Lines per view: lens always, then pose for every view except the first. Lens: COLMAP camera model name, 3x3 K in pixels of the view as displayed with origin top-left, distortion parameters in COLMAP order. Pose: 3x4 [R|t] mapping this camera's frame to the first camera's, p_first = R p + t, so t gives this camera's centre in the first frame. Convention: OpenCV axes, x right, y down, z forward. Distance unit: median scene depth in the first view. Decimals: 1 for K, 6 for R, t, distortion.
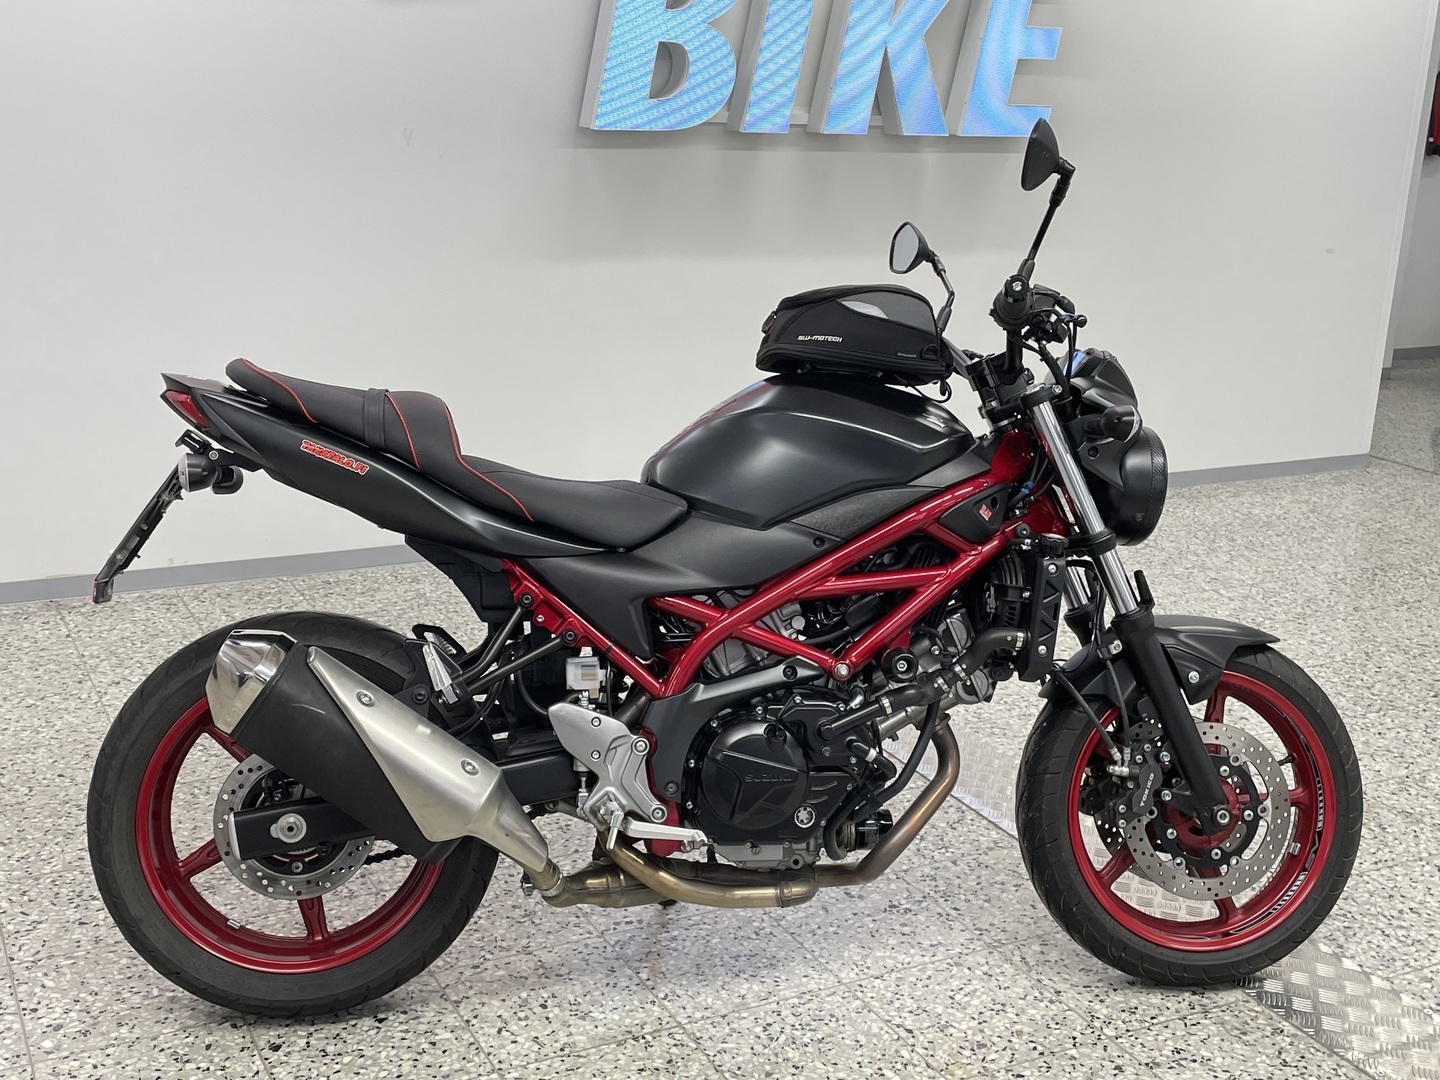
lens RADIAL K [[1682.5, 0, 720.0], [0, 1682.5, 540.0], [0, 0, 1]] dist [0.100324, -0.192651]
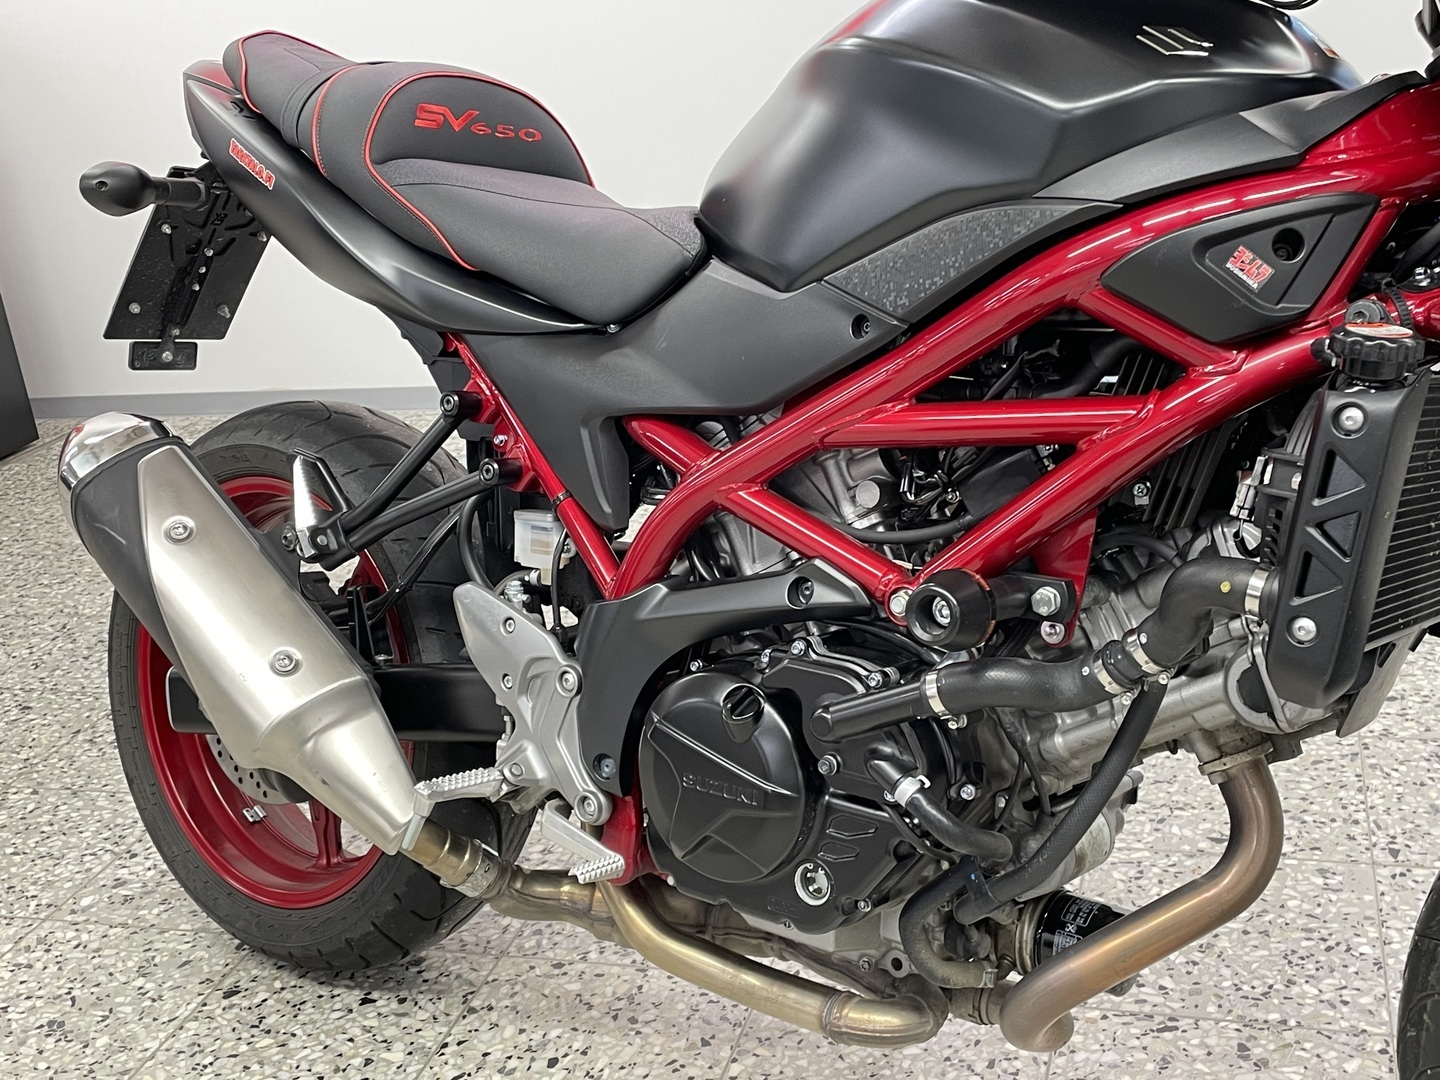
lens RADIAL K [[1682.5, 0, 720.0], [0, 1682.5, 540.0], [0, 0, 1]] dist [0.100324, -0.192651]
pose [[0.696810, 0.125597, -0.706174, 0.365544], [-0.057201, 0.991144, 0.119837, 0.006524], [0.714972, -0.043109, 0.697823, 0.635873]]
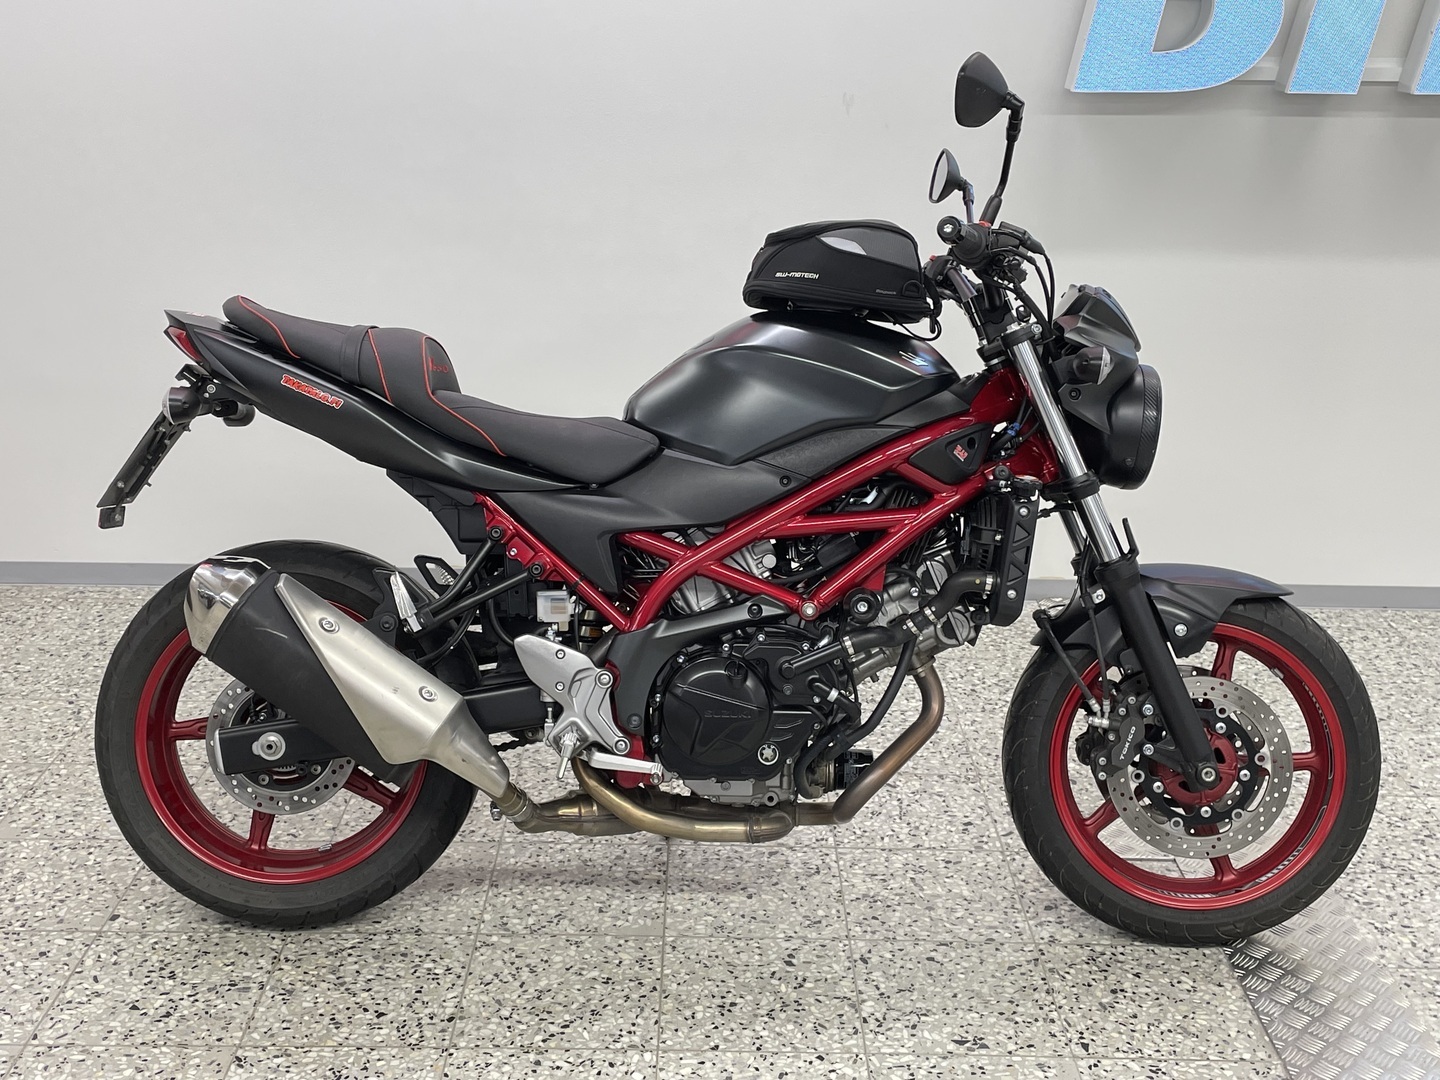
lens RADIAL K [[1682.5, 0, 720.0], [0, 1682.5, 540.0], [0, 0, 1]] dist [0.100324, -0.192651]
pose [[0.989669, 0.019814, -0.141992, 0.160801], [-0.014667, 0.999200, 0.037202, -0.000339], [0.142616, -0.034735, 0.989168, 0.008071]]
